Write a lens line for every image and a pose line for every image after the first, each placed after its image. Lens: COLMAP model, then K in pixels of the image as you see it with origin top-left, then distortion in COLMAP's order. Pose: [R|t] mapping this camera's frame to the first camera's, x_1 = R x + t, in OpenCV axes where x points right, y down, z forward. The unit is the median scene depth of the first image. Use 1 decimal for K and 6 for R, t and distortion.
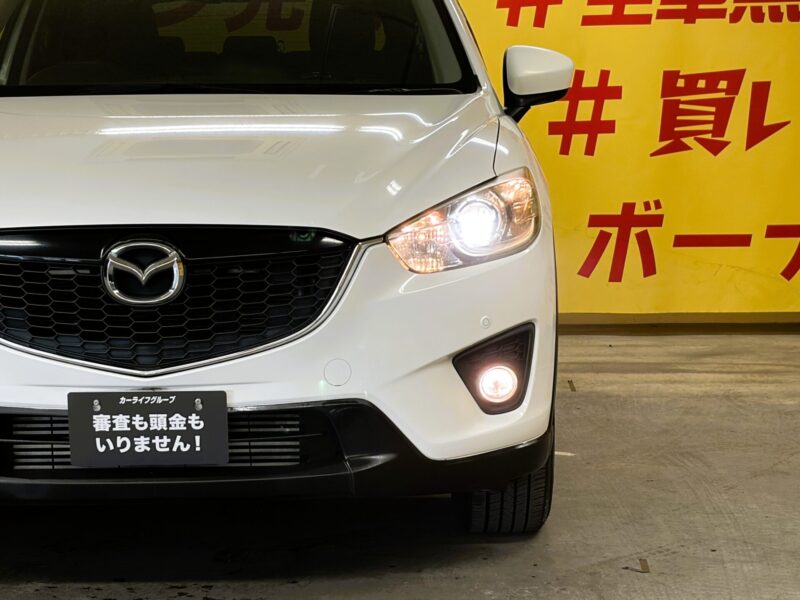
lens RADIAL K [[1939.5, 0, 400.0], [0, 1939.5, 300.0], [0, 0, 1]] dist [0.184668, 0.264068]
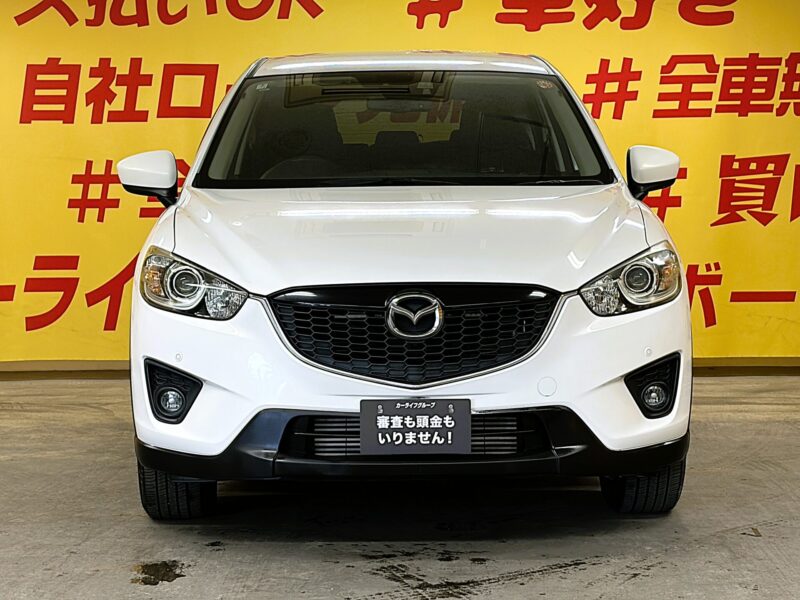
lens RADIAL K [[1939.5, 0, 400.0], [0, 1939.5, 300.0], [0, 0, 1]] dist [0.184668, 0.264068]
pose [[0.999976, -0.001392, 0.006839, -0.146022], [0.001603, 0.999517, -0.031034, 0.017594], [-0.006792, 0.031045, 0.999495, -0.404770]]
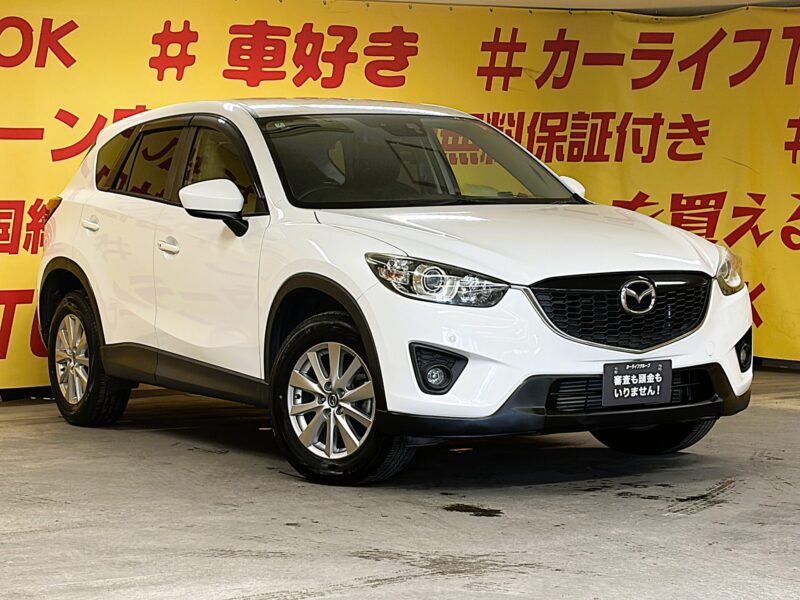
lens RADIAL K [[1939.5, 0, 400.0], [0, 1939.5, 300.0], [0, 0, 1]] dist [0.184668, 0.264068]
pose [[0.858895, -0.029083, 0.511325, -1.221848], [0.064046, 0.996648, -0.050894, 0.065763], [-0.508131, 0.076461, 0.857879, -0.451246]]
